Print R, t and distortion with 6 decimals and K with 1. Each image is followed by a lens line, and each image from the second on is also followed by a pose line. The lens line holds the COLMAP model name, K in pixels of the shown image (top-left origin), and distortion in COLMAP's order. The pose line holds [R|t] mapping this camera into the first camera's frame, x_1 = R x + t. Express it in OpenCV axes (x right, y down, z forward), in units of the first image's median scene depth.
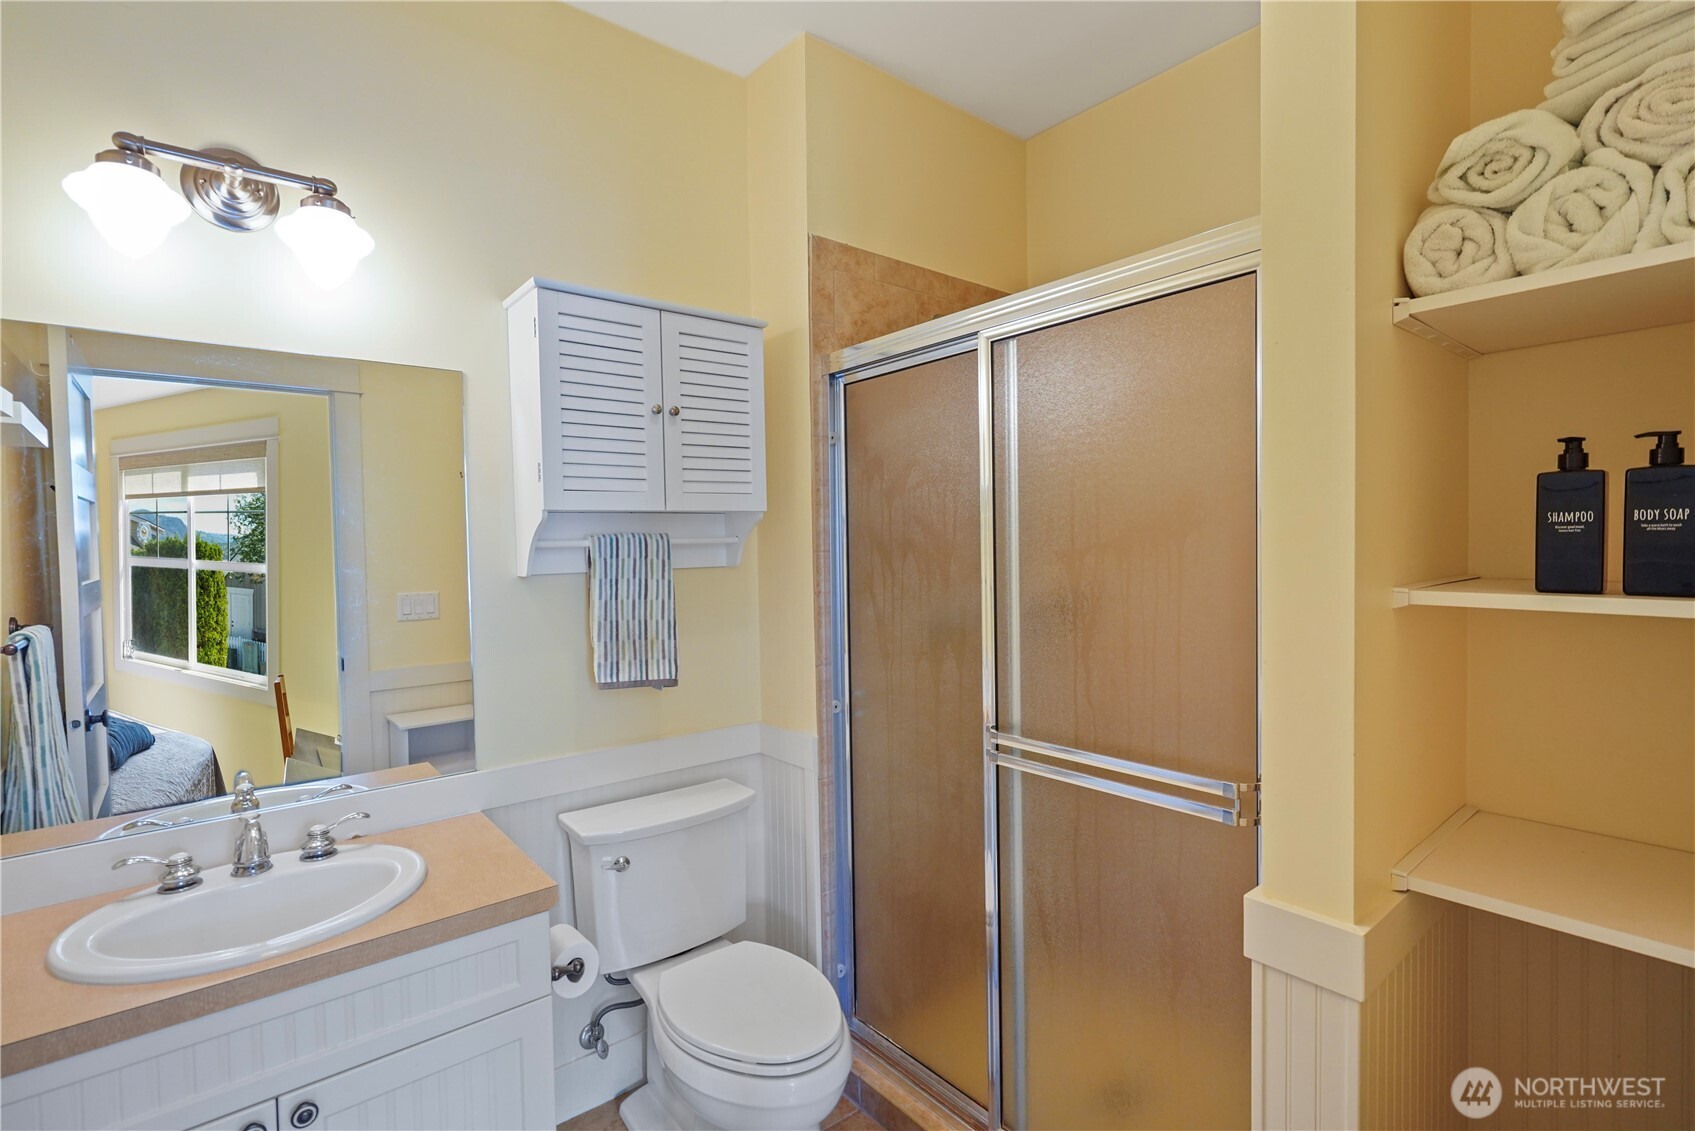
lens RADIAL K [[777.2, 0, 847.8], [0, 777.2, 566.4], [0, 0, 1]] dist [-0.002433, 0.002711]
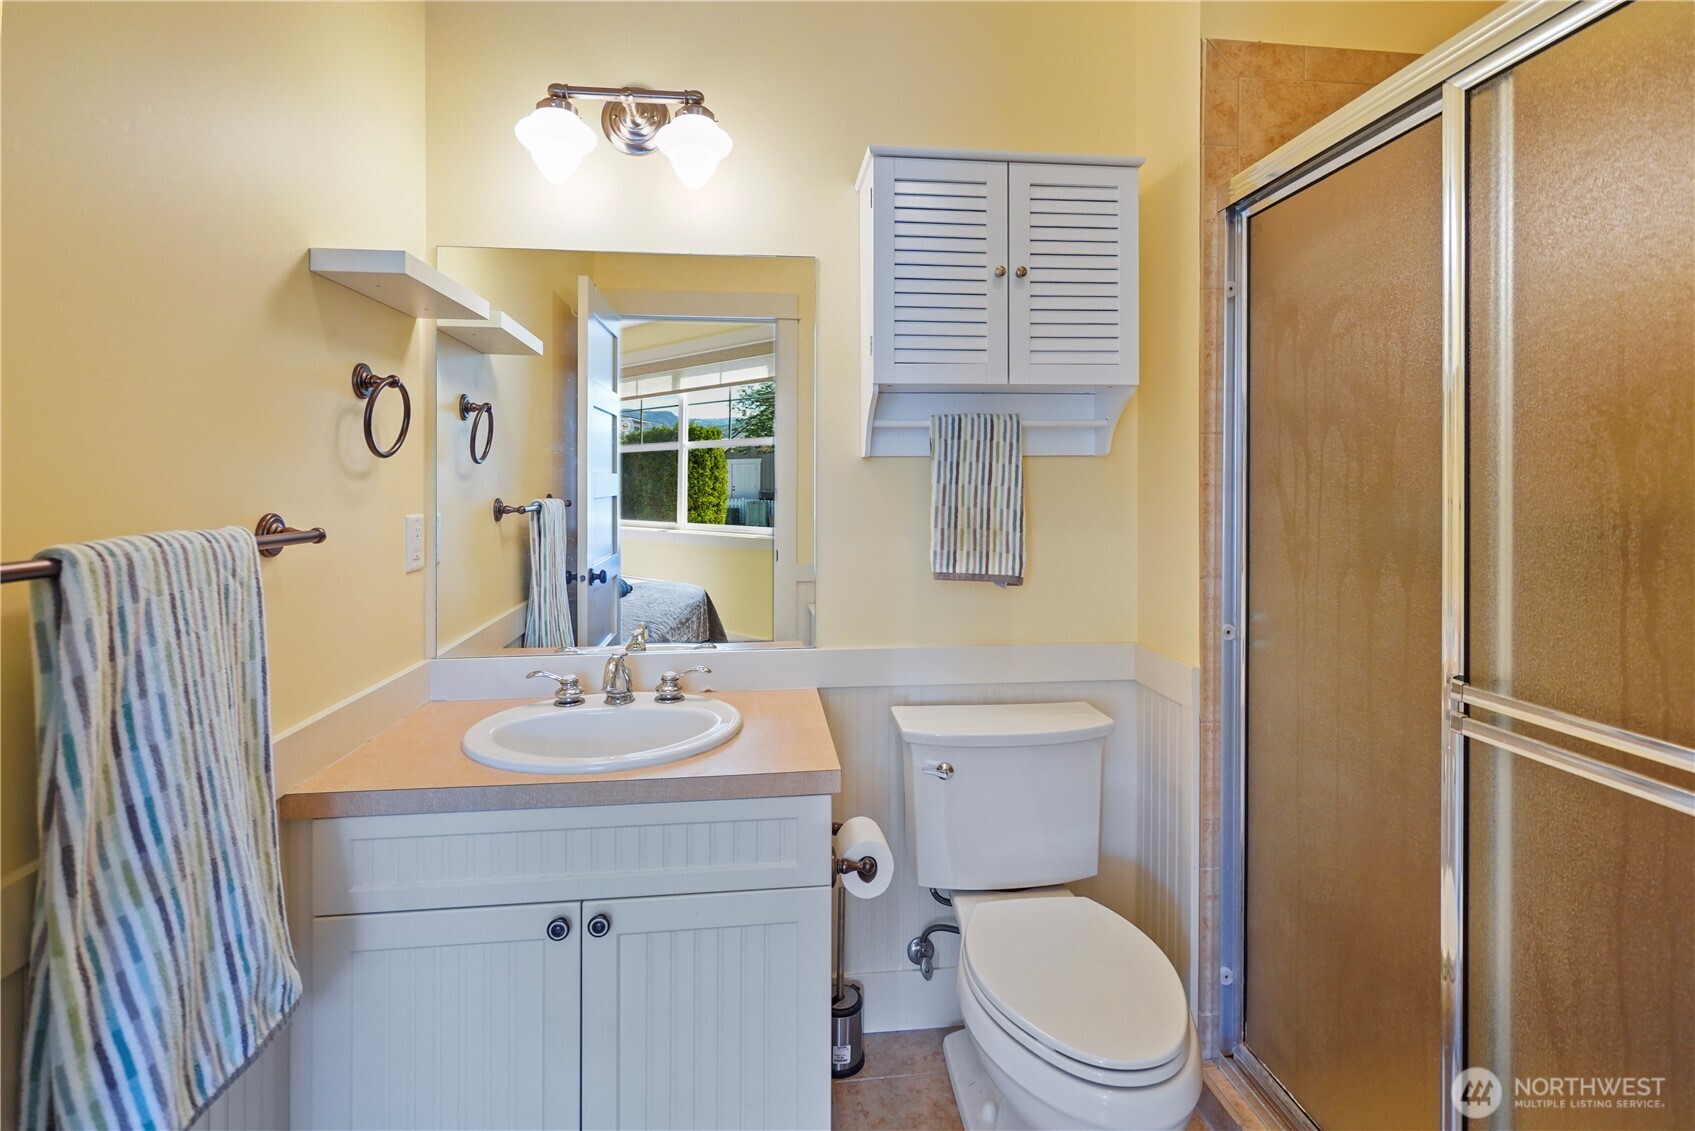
lens RADIAL K [[777.2, 0, 854.7], [0, 777.2, 487.7], [0, 0, 1]] dist [-0.002433, 0.002711]
pose [[0.841122, 0.013055, -0.540688, 0.102490], [-0.022880, 0.999673, -0.011456, 0.061977], [0.540361, 0.022007, 0.841145, 0.163325]]
